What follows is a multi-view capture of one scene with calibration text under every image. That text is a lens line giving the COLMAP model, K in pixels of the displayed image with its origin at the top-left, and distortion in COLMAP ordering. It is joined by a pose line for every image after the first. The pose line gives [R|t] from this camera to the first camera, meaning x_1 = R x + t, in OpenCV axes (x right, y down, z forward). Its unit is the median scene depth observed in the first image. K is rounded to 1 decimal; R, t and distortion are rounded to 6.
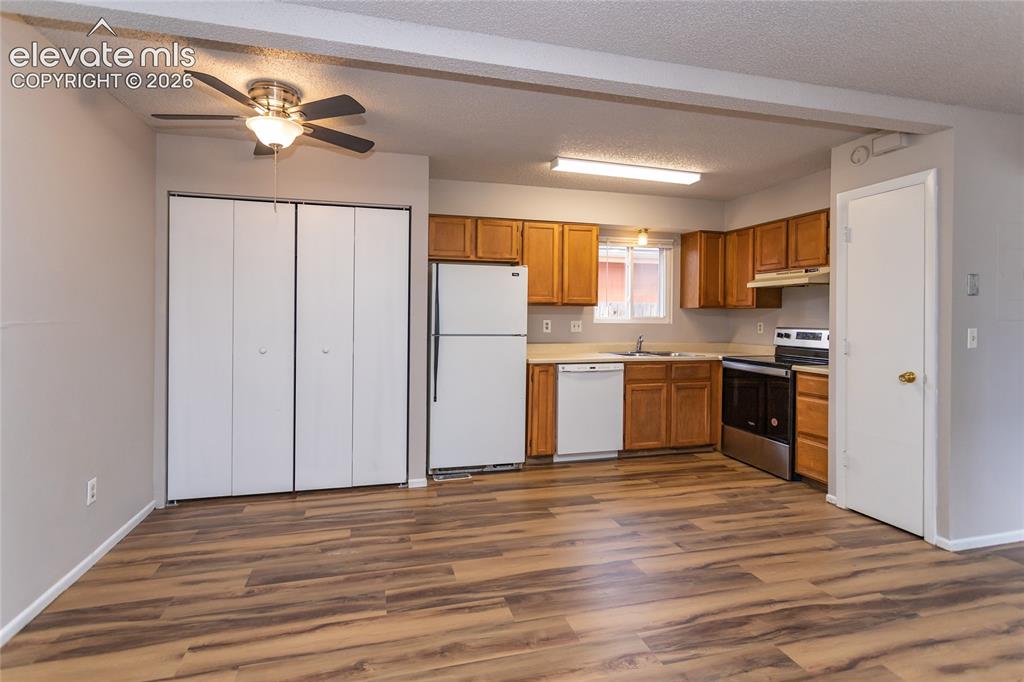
lens RADIAL K [[478.4, 0, 491.3], [0, 478.4, 315.9], [0, 0, 1]] dist [-0.001323, -0.000003]
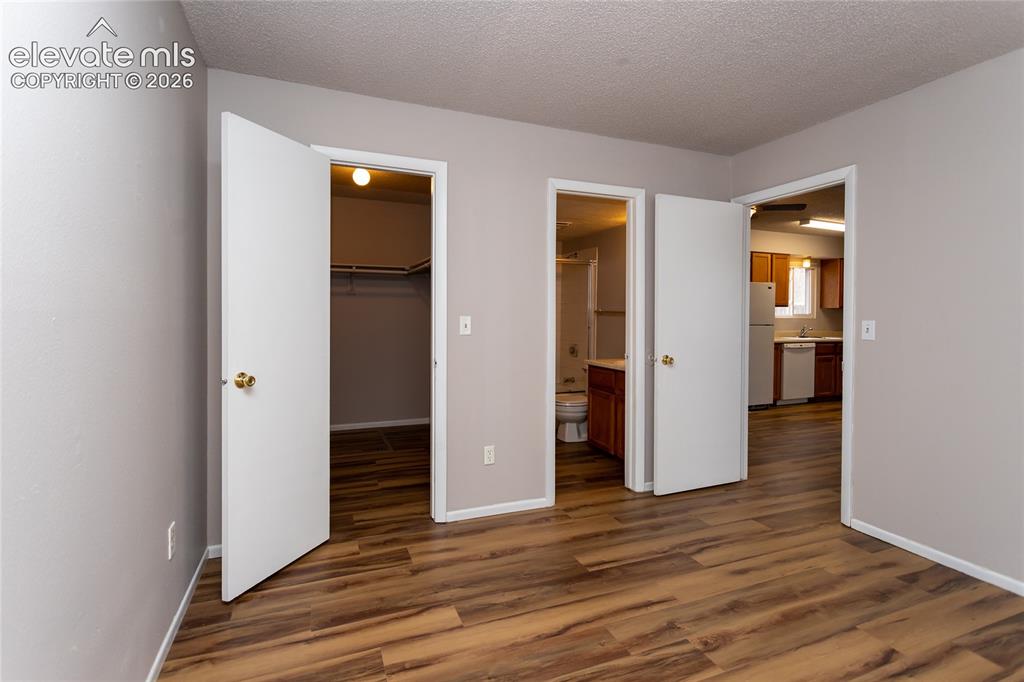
lens RADIAL K [[482.4, 0, 514.4], [0, 482.4, 318.6], [0, 0, 1]] dist [-0.042184, 0.000174]
pose [[0.988032, -0.000625, 0.154248, -1.034178], [-0.001800, 0.999877, 0.015581, -0.006295], [-0.154239, -0.015672, 0.987909, -0.441201]]
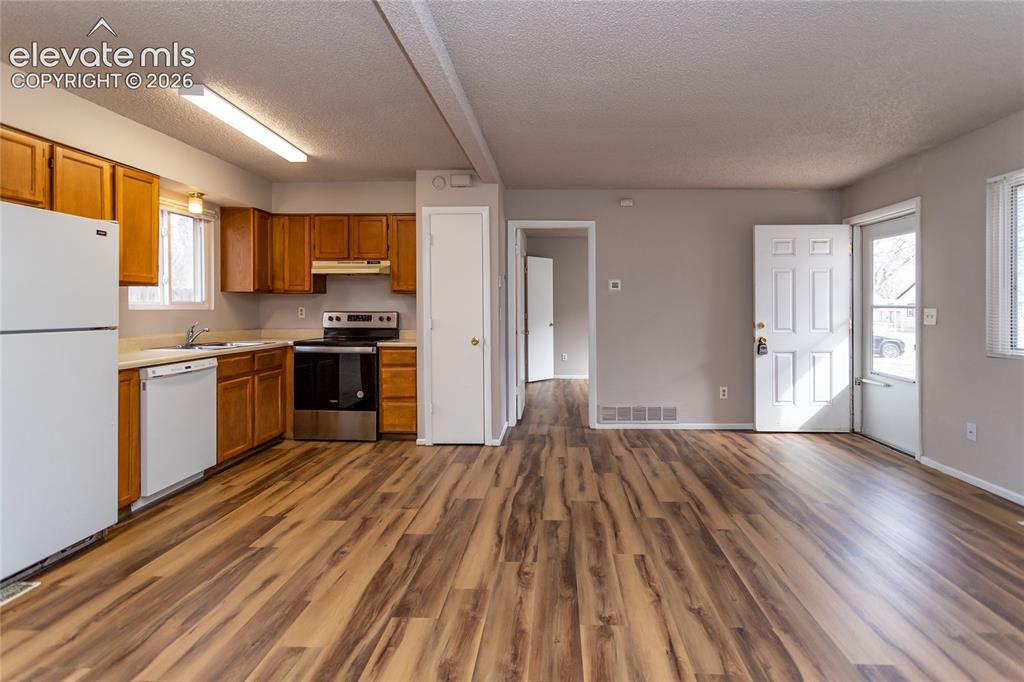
lens RADIAL K [[512.9, 0, 518.6], [0, 512.9, 309.8], [0, 0, 1]] dist [-0.014251, 0.001769]
pose [[0.295696, -0.012476, 0.955201, -0.428746], [-0.001368, 0.999908, 0.013483, 0.004890], [-0.955281, -0.005294, 0.295652, 0.270901]]
